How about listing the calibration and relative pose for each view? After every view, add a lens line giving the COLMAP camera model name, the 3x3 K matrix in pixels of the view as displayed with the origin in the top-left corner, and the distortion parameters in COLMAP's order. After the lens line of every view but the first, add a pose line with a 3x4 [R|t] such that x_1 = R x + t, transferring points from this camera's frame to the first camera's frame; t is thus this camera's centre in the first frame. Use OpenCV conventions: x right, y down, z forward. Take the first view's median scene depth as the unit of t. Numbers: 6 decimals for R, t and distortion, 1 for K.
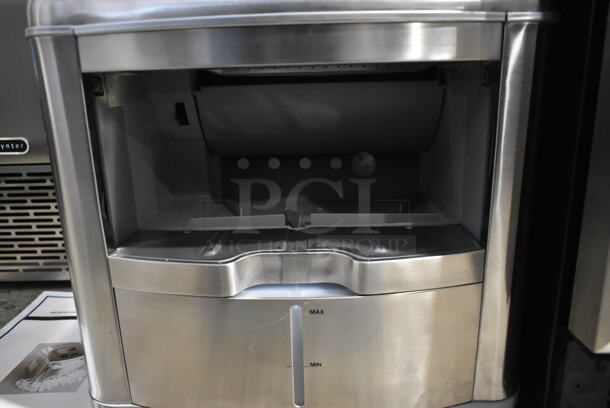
lens RADIAL K [[464.3, 0, 307.1], [0, 464.3, 202.6], [0, 0, 1]] dist [-0.024629, 0.010688]
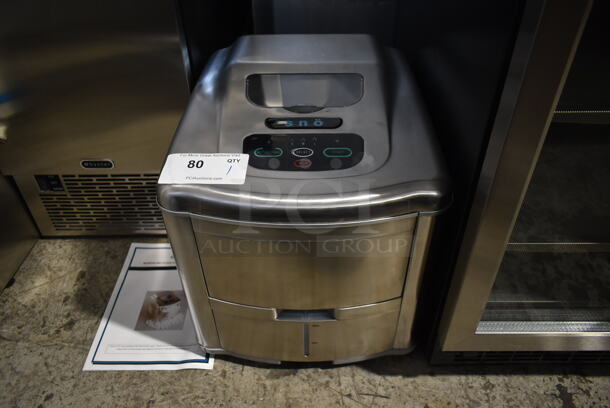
lens RADIAL K [[464.3, 0, 307.4], [0, 464.3, 205.8], [0, 0, 1]] dist [-0.024629, 0.010688]
pose [[0.999930, 0.002583, 0.011563, -0.028184], [-0.007076, 0.912965, 0.407977, -0.736853], [-0.009503, -0.408030, 0.912919, -0.446593]]
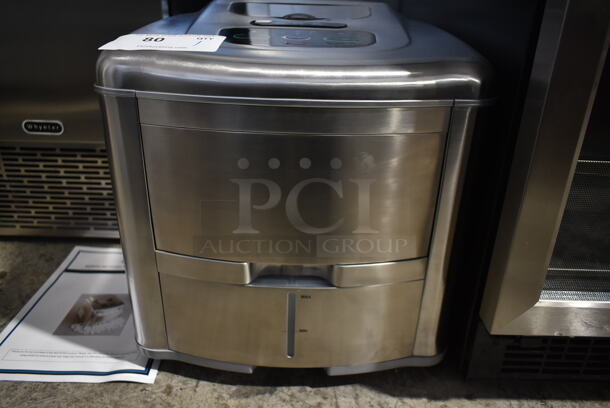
lens RADIAL K [[464.3, 0, 307.4], [0, 464.3, 202.3], [0, 0, 1]] dist [-0.024629, 0.010688]
pose [[0.998553, 0.042245, 0.033265, -0.023431], [-0.046918, 0.986761, 0.155249, -0.183769], [-0.026266, -0.156585, 0.987315, -0.244414]]
